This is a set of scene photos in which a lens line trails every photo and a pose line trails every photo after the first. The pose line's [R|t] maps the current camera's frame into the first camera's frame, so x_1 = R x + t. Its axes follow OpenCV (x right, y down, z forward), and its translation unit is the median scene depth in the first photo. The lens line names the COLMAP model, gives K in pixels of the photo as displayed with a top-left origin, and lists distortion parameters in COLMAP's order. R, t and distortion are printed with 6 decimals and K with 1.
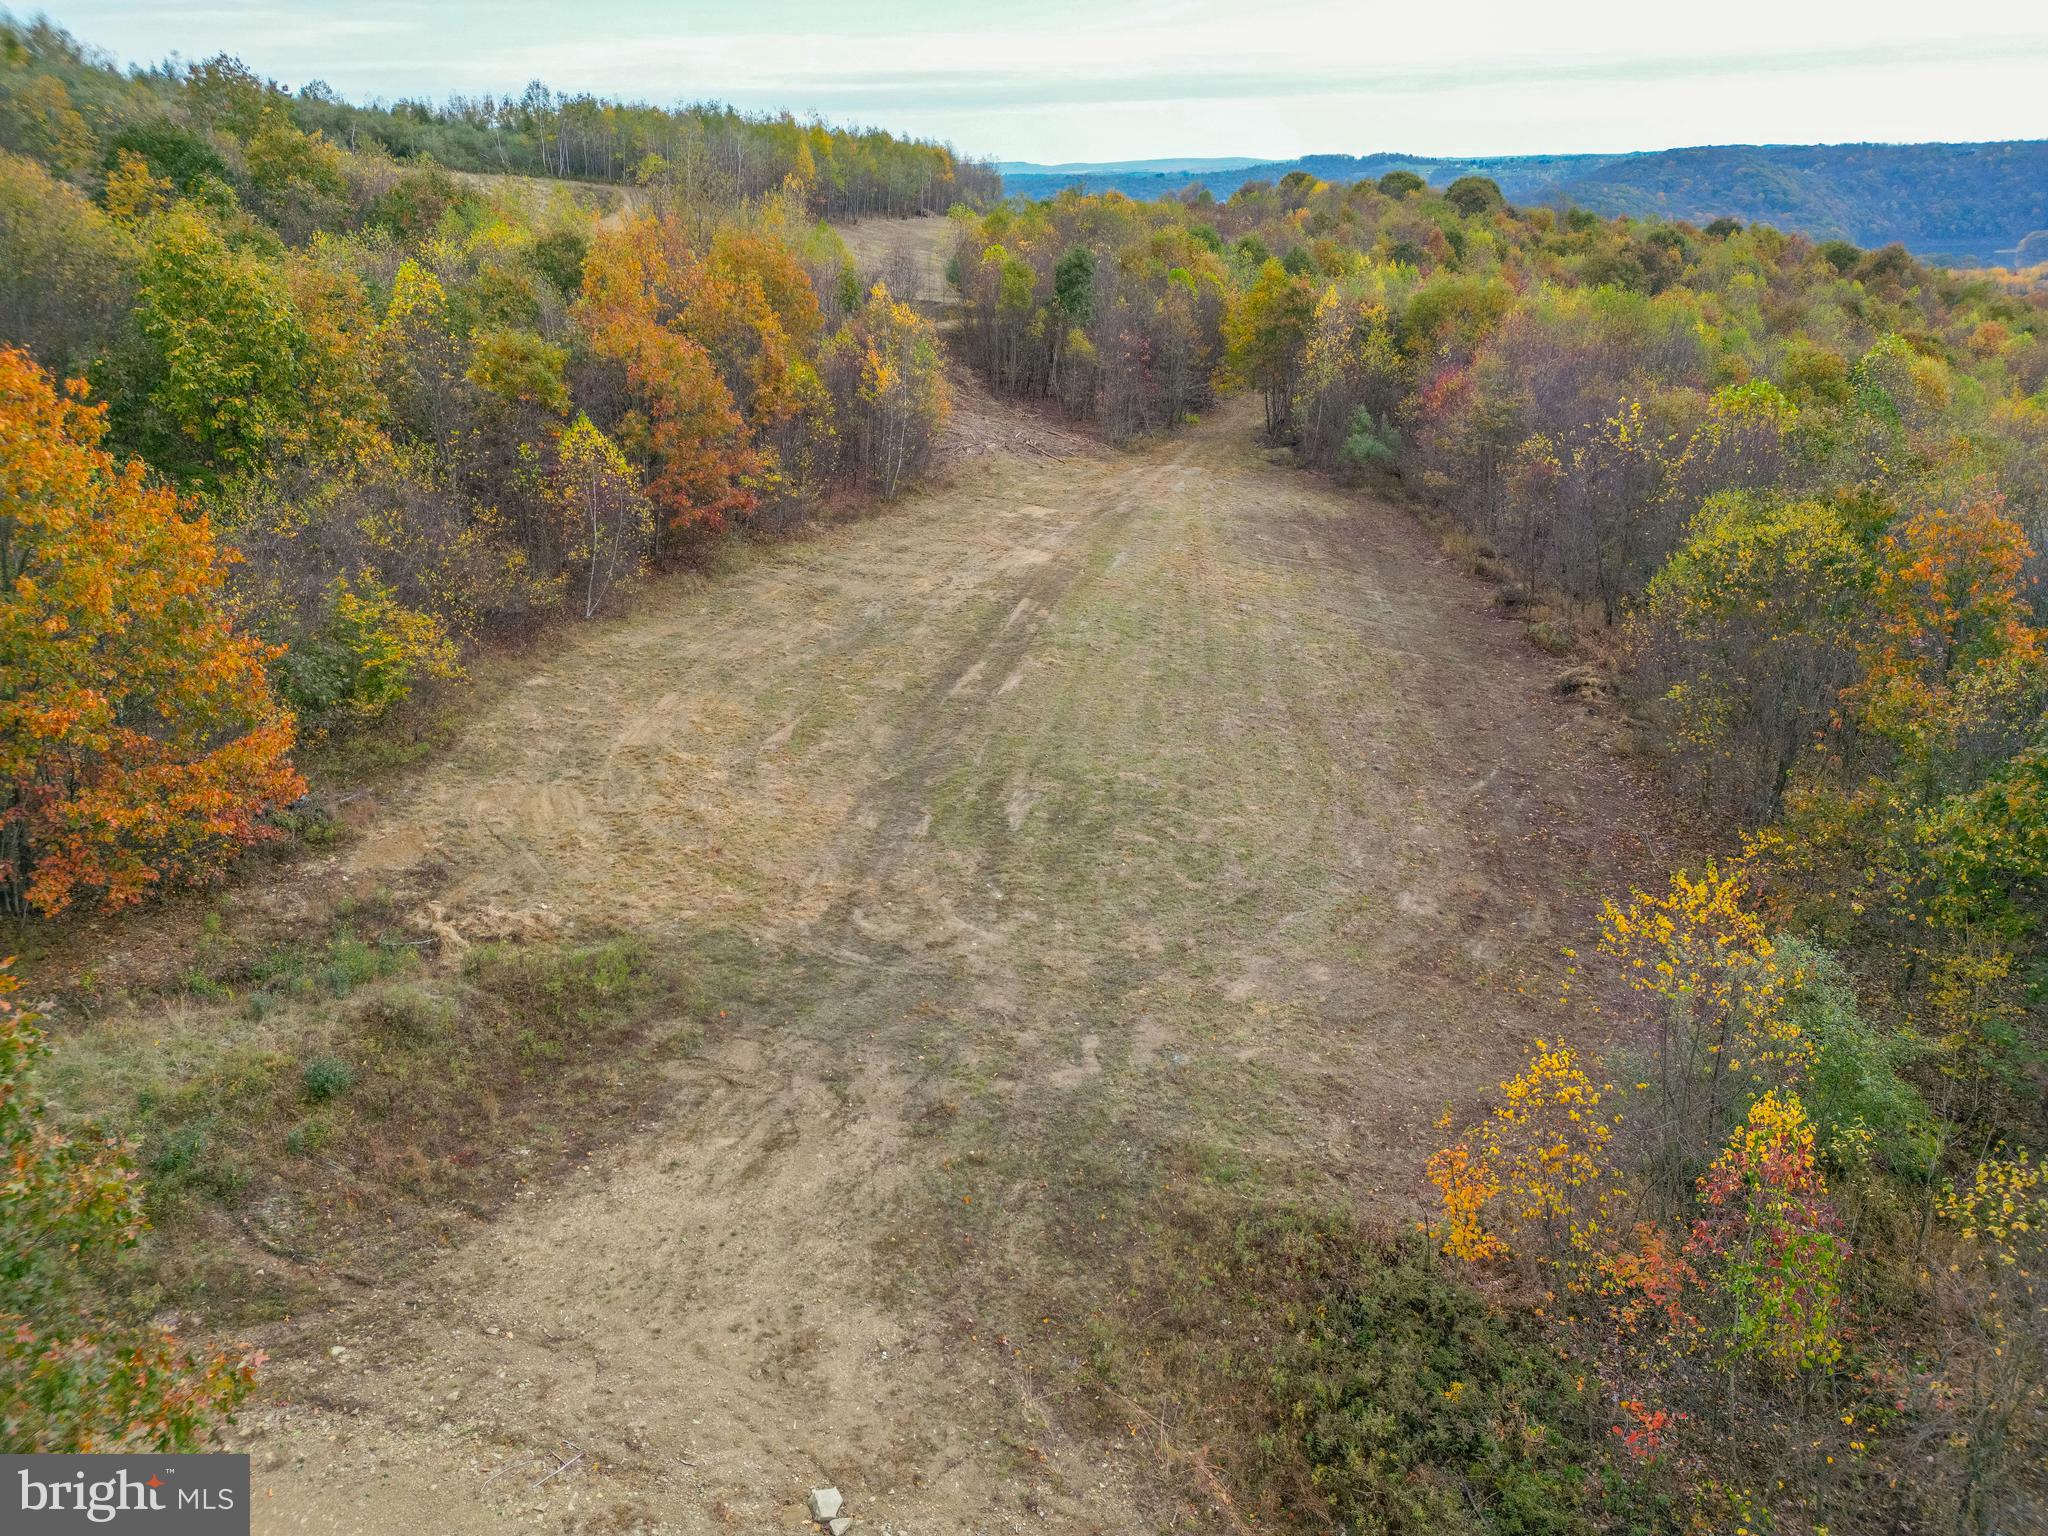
lens RADIAL K [[1436.8, 0, 1031.3], [0, 1436.8, 777.1], [0, 0, 1]] dist [0.058625, -0.036742]
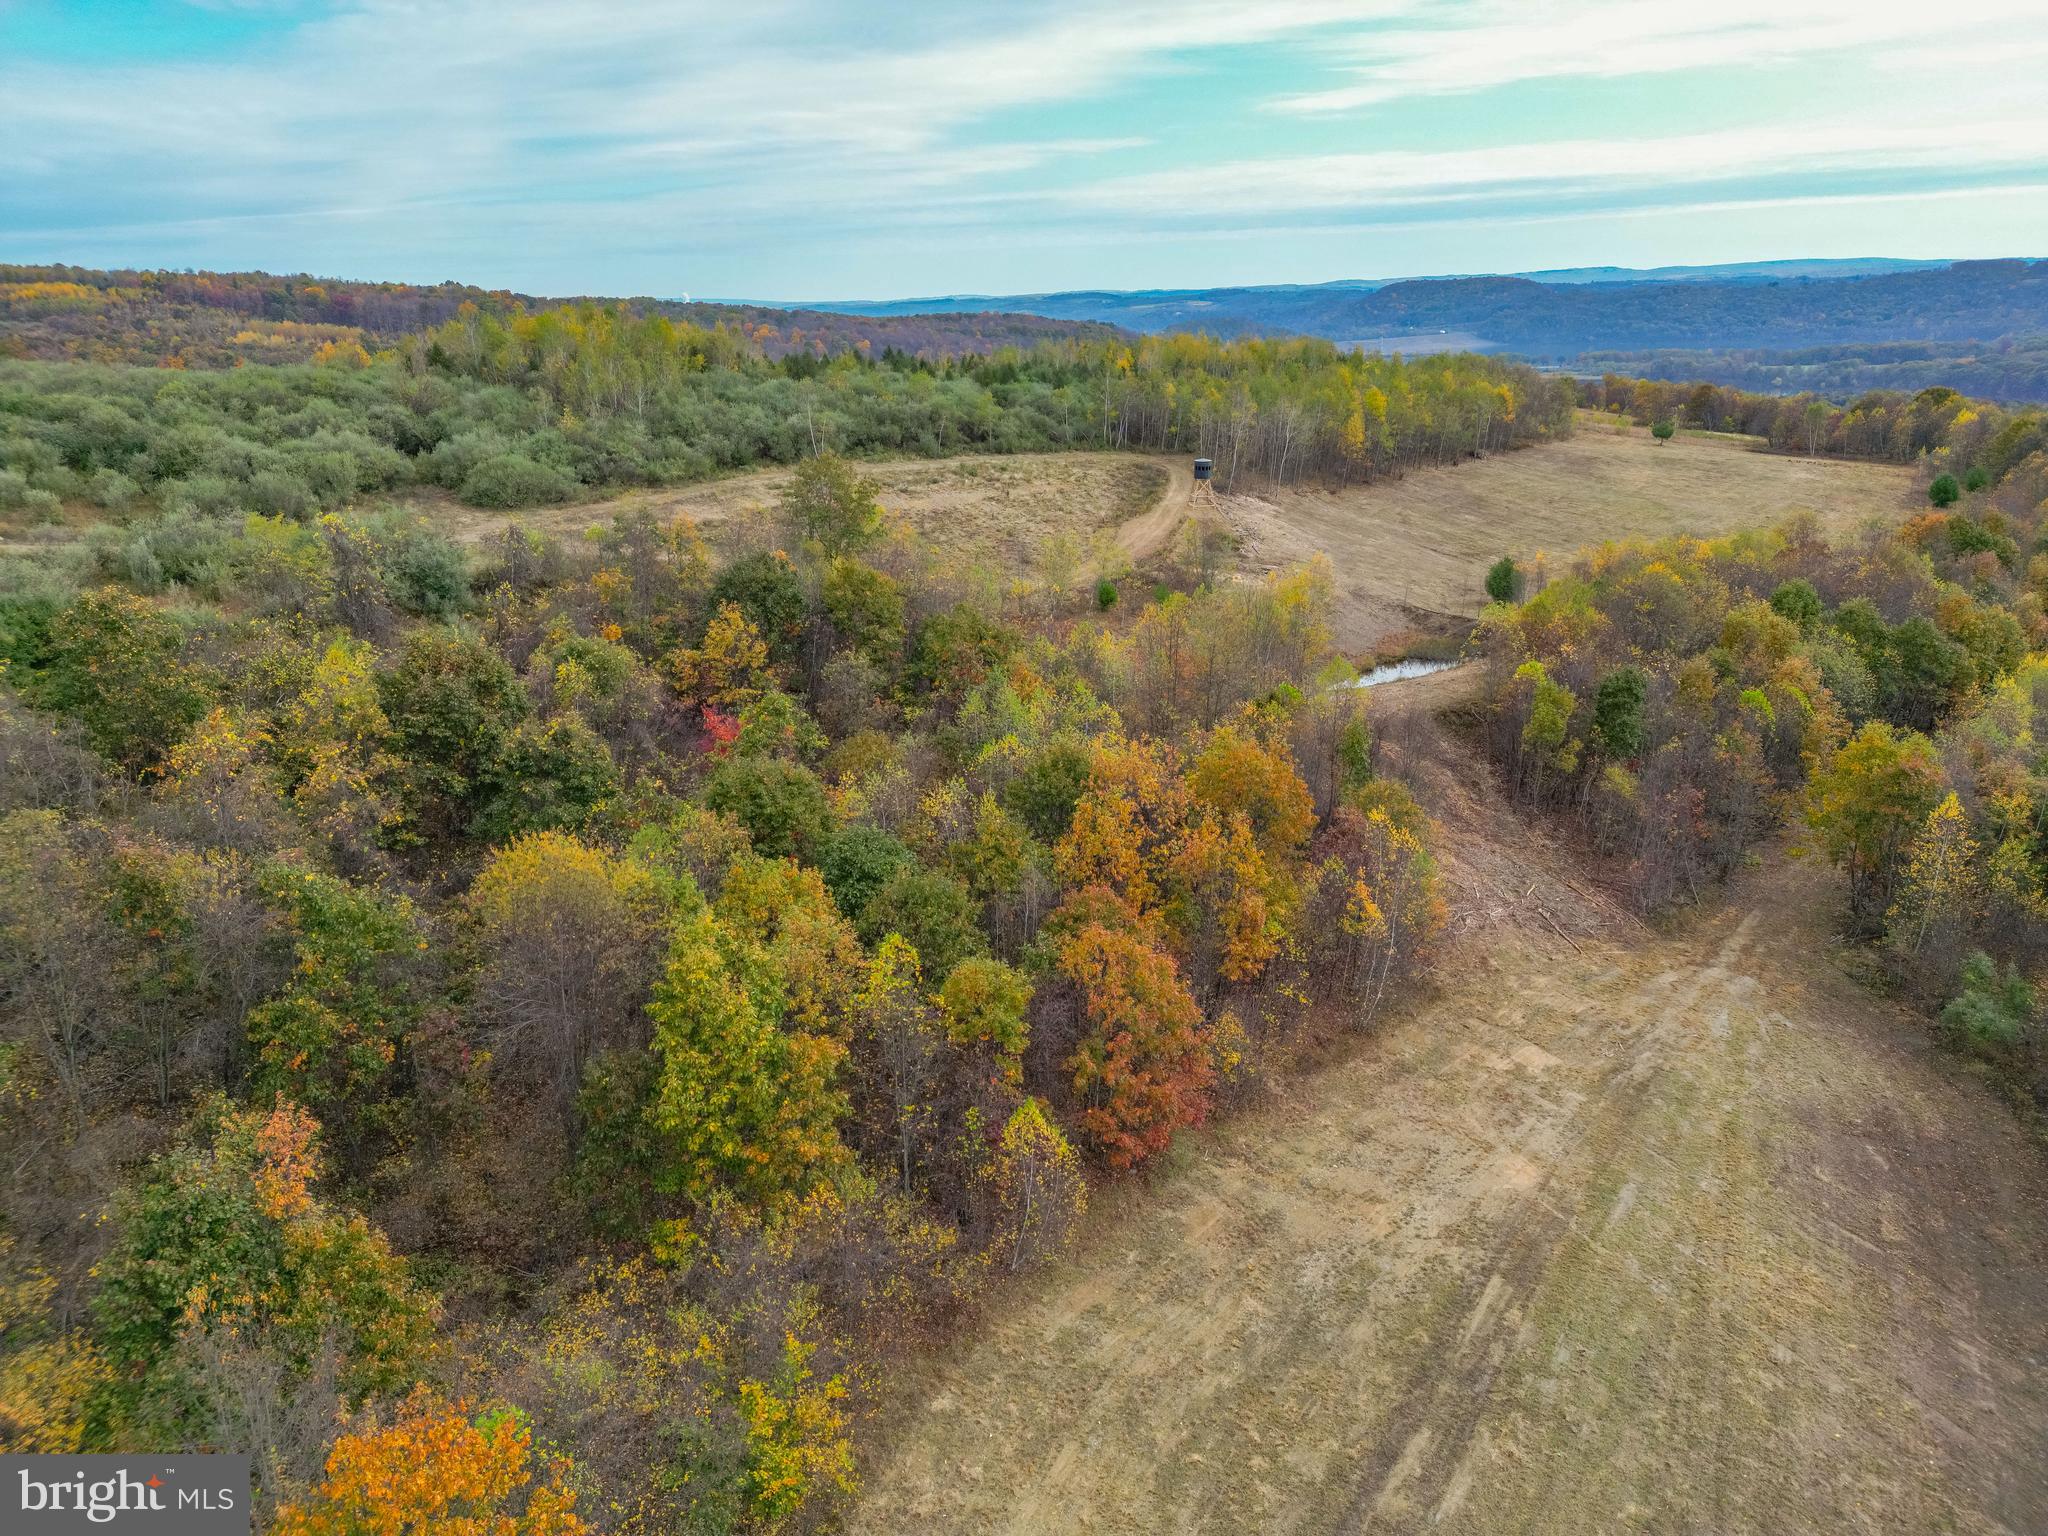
lens RADIAL K [[1436.8, 0, 1023.1], [0, 1436.8, 754.4], [0, 0, 1]] dist [0.058625, -0.036742]
pose [[0.931502, 0.107410, -0.347515, 0.000856], [-0.134788, 0.989318, -0.055515, -0.300631], [0.337840, 0.098553, 0.936030, 0.045042]]
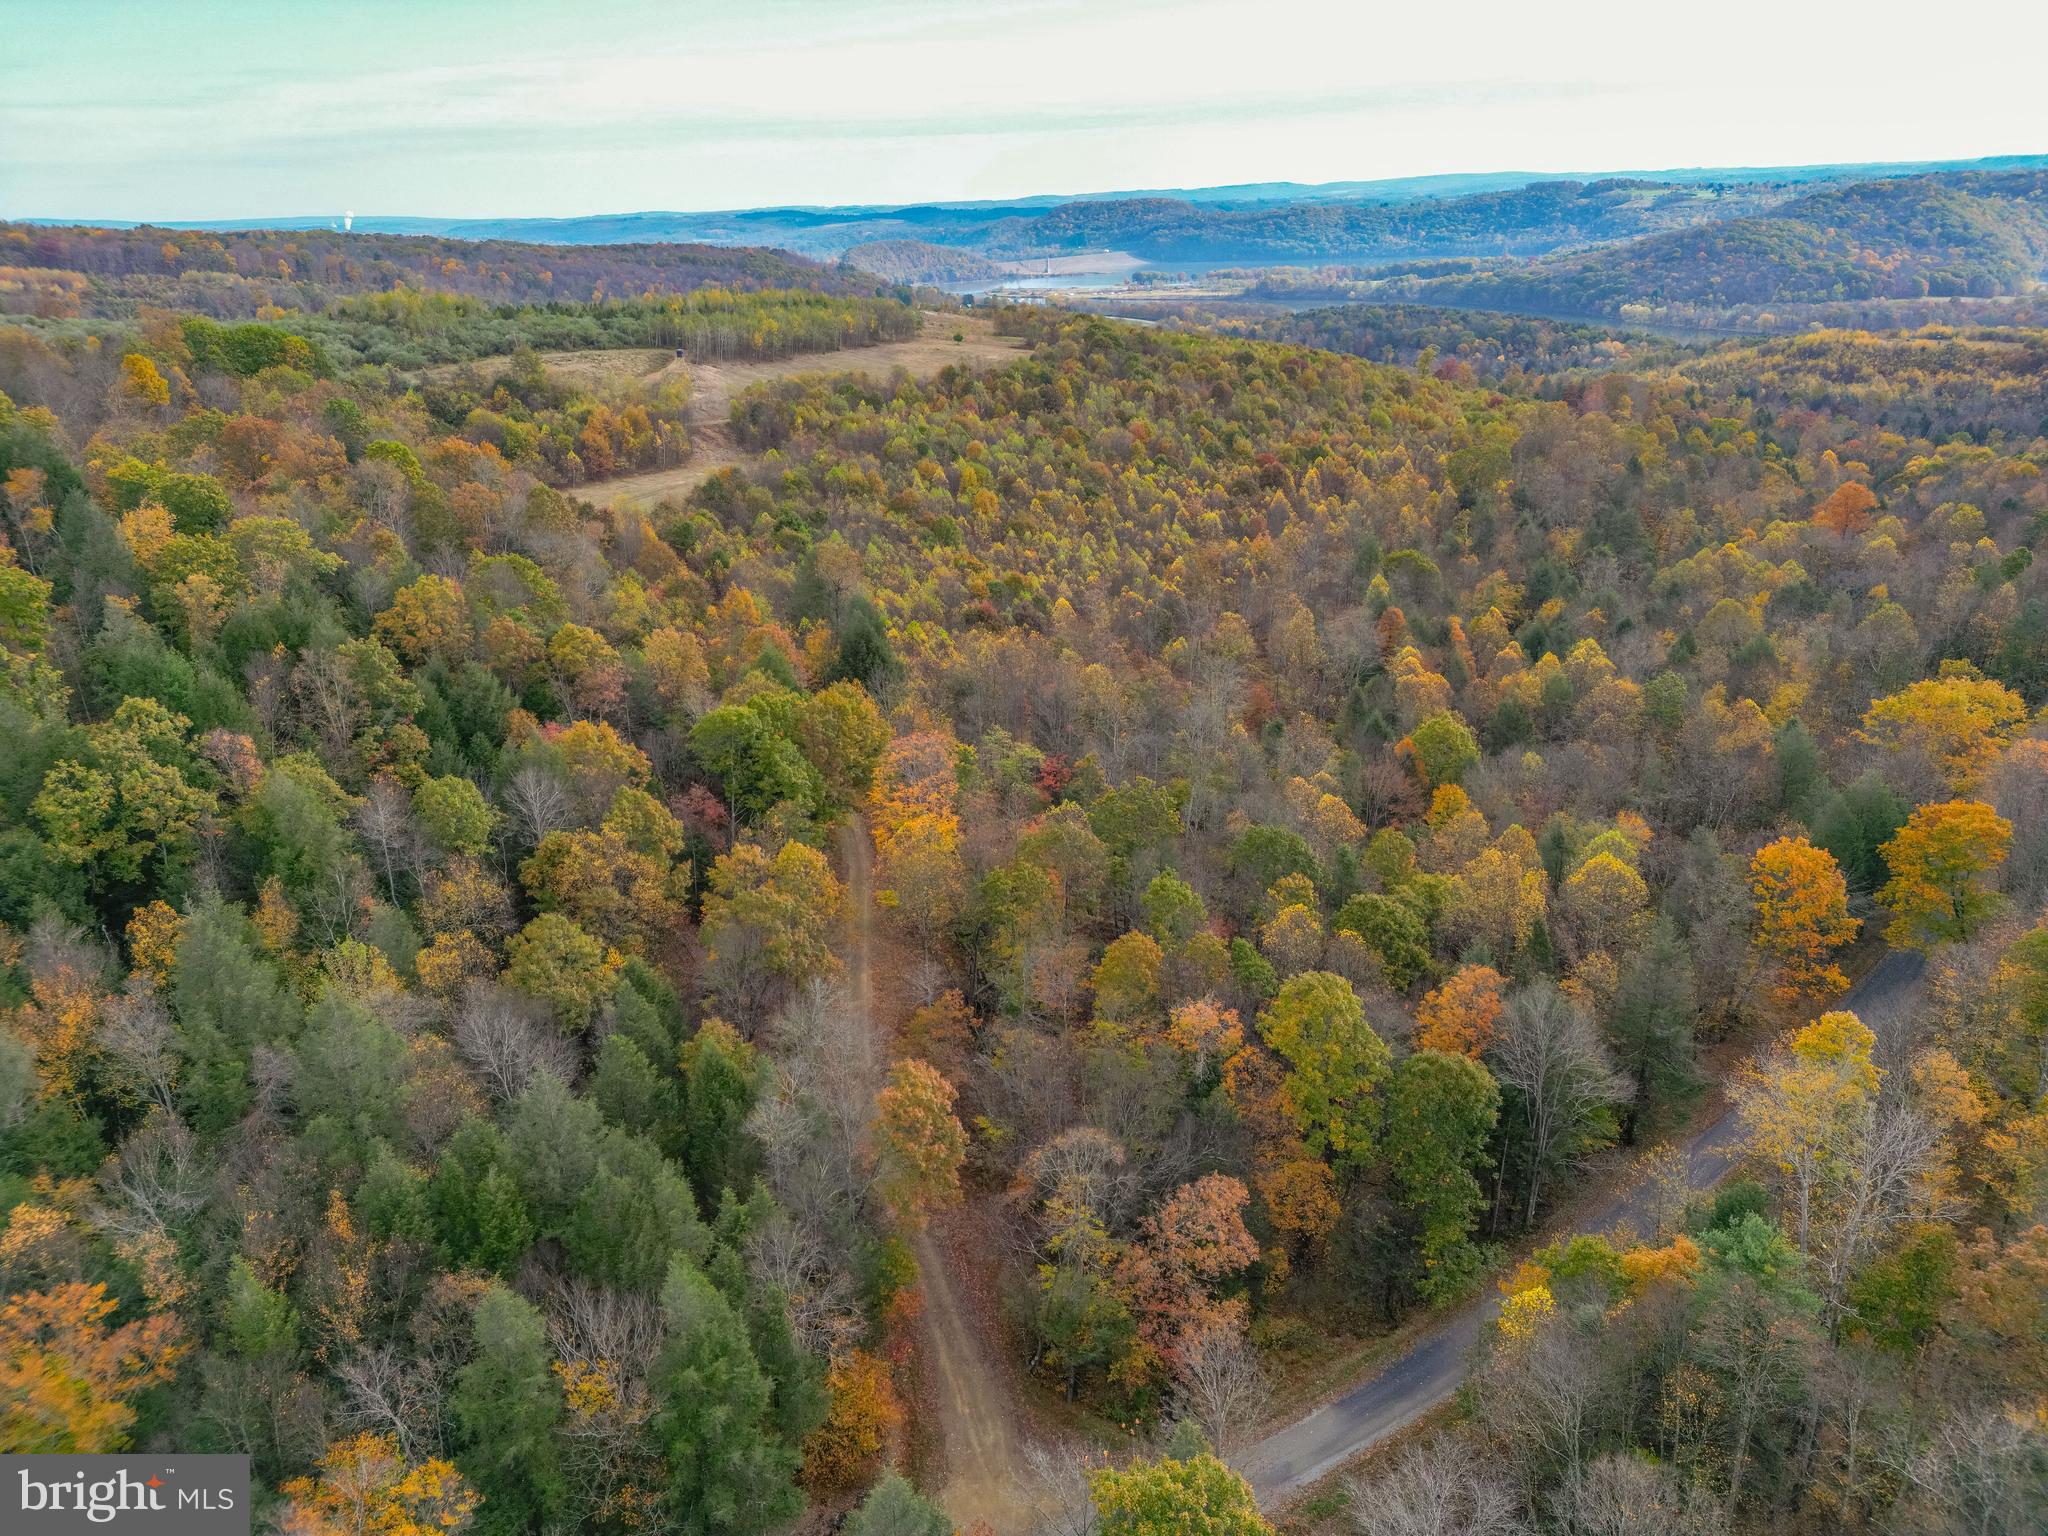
lens RADIAL K [[1423.7, 0, 1022.9], [0, 1423.7, 769.4], [0, 0, 1]] dist [0.036960, -0.002593]
pose [[0.984407, 0.051628, -0.168161, 1.735203], [-0.053937, 0.998502, -0.009187, 0.678678], [0.167435, 0.018114, 0.985717, -2.998028]]
